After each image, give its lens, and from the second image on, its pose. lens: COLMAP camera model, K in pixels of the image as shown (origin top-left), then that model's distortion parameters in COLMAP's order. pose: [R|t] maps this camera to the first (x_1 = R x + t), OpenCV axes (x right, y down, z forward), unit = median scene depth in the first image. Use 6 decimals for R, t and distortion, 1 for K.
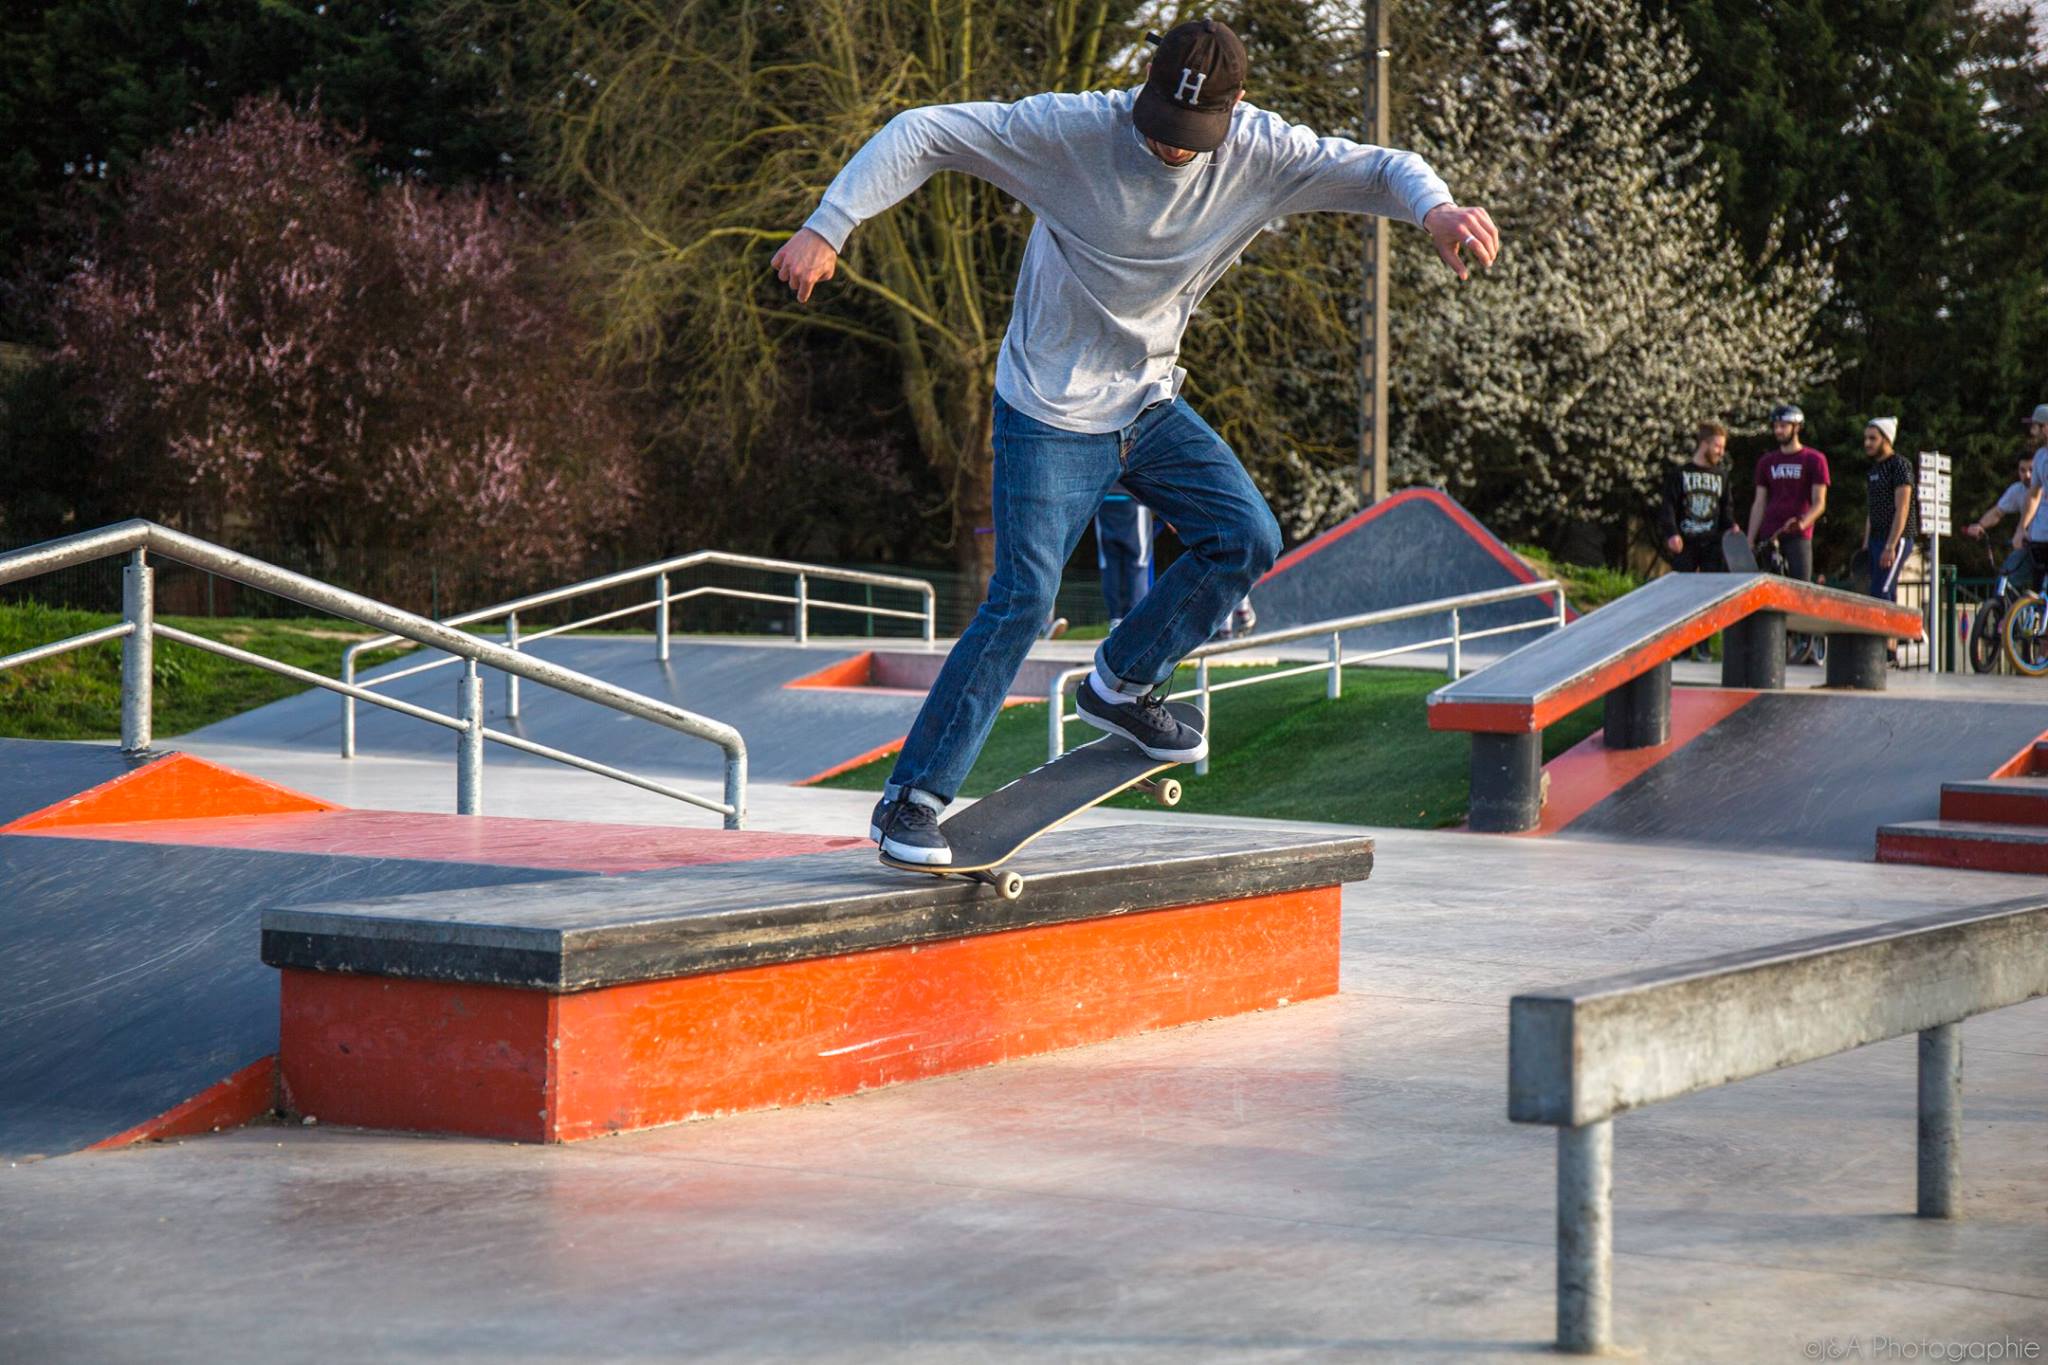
lens RADIAL K [[5069.1, 0, 1023.8], [0, 5069.1, 688.0], [0, 0, 1]] dist [0.157255, 0.000000]
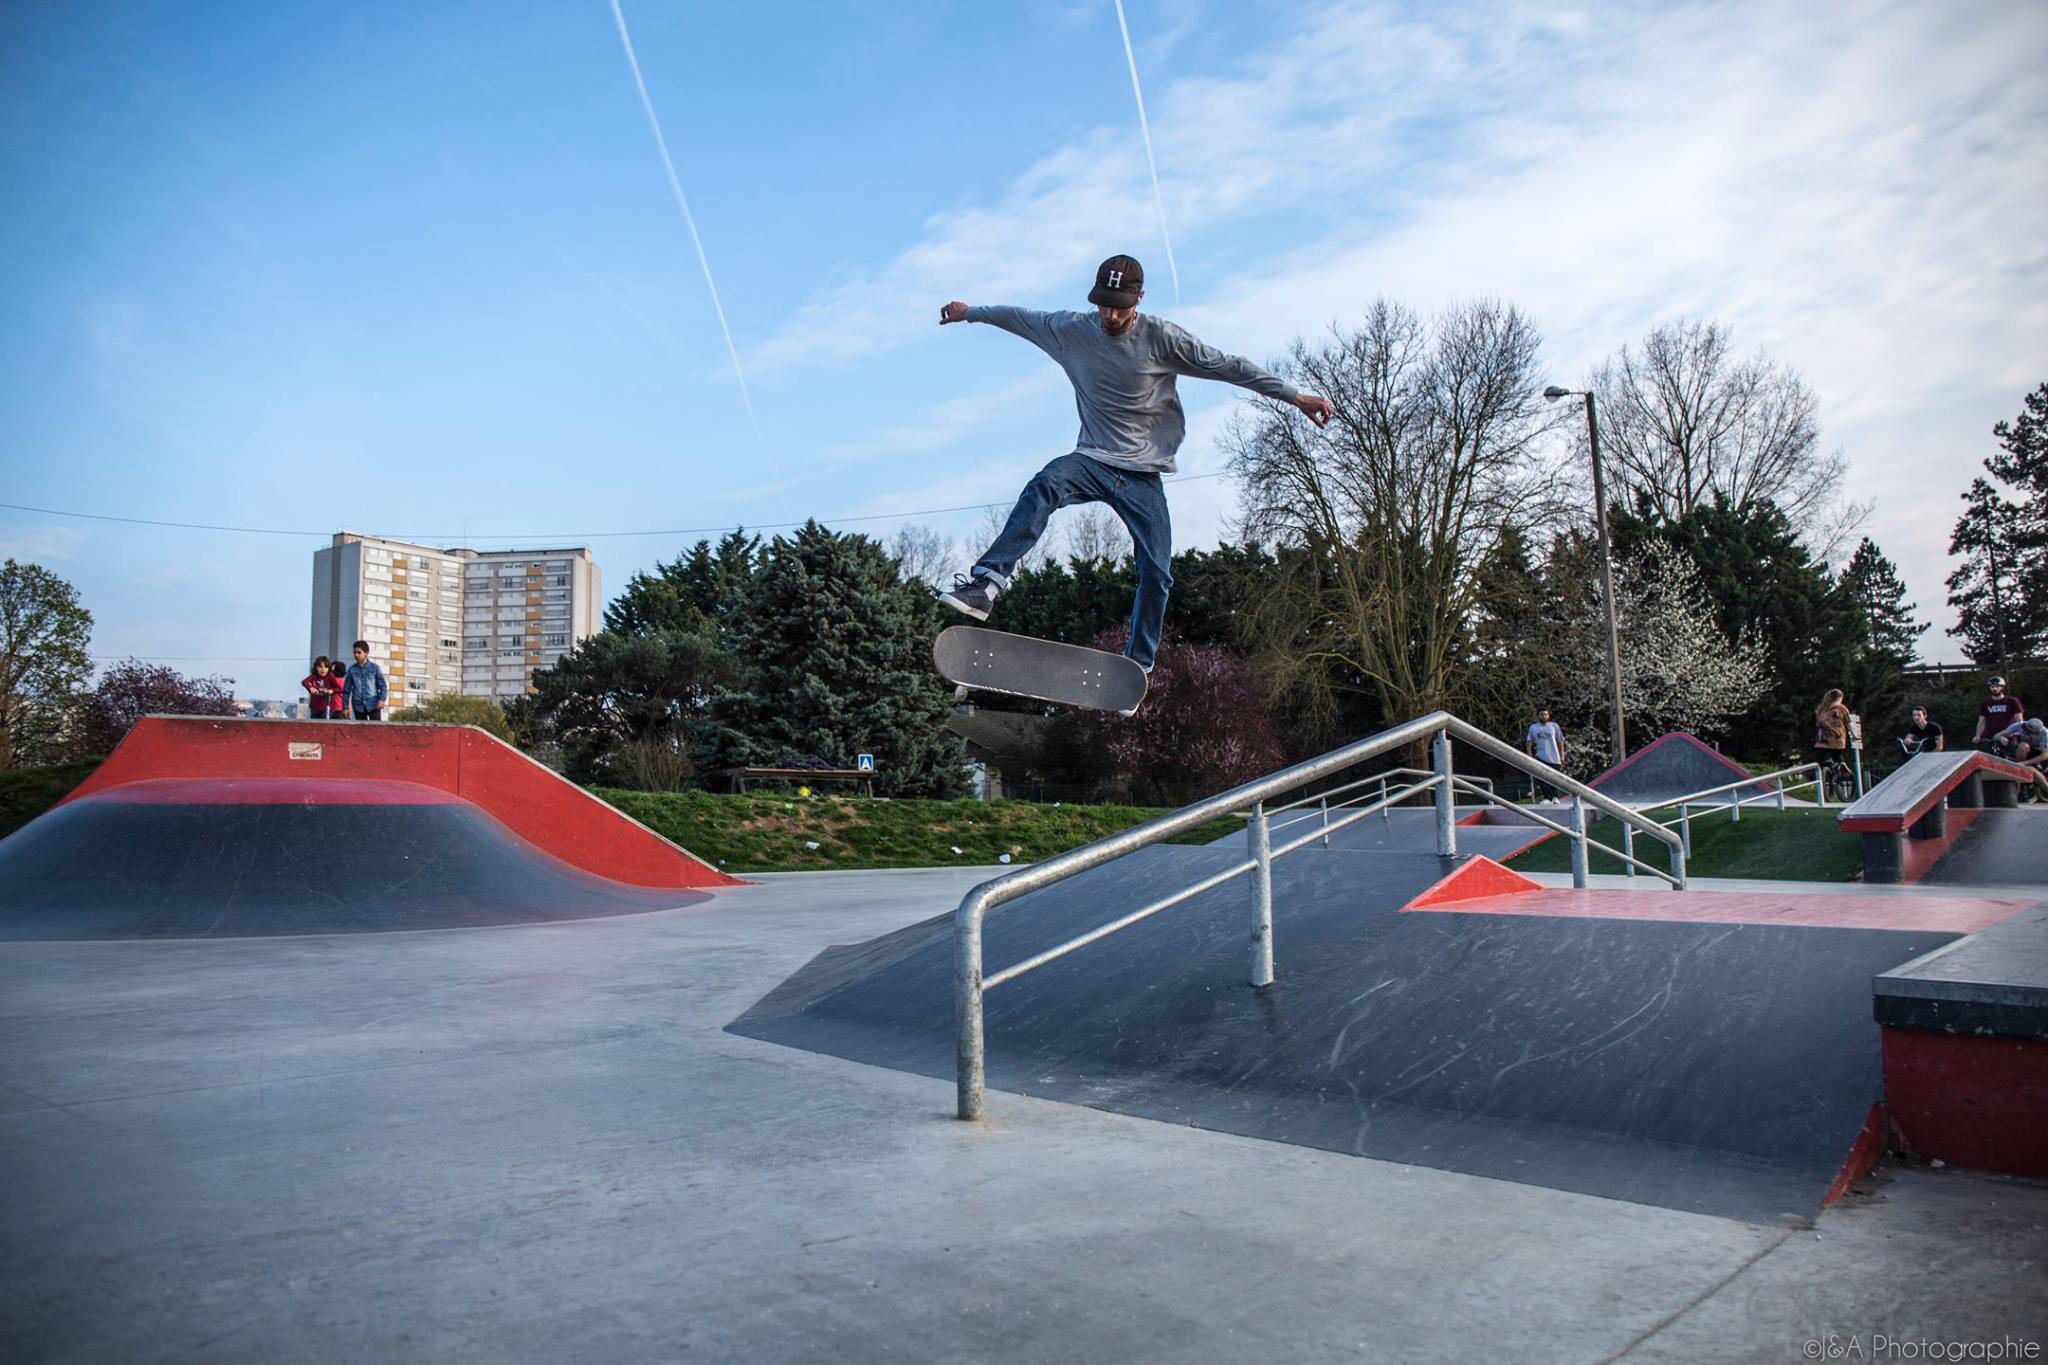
lens RADIAL K [[5069.1, 0, 1024.6], [0, 5069.1, 681.6], [0, 0, 1]] dist [0.157255, 0.000000]
pose [[0.936042, -0.042158, -0.349354, 0.682915], [0.035506, 0.999046, -0.025425, -0.016095], [0.350093, 0.011395, 0.936646, -1.414681]]
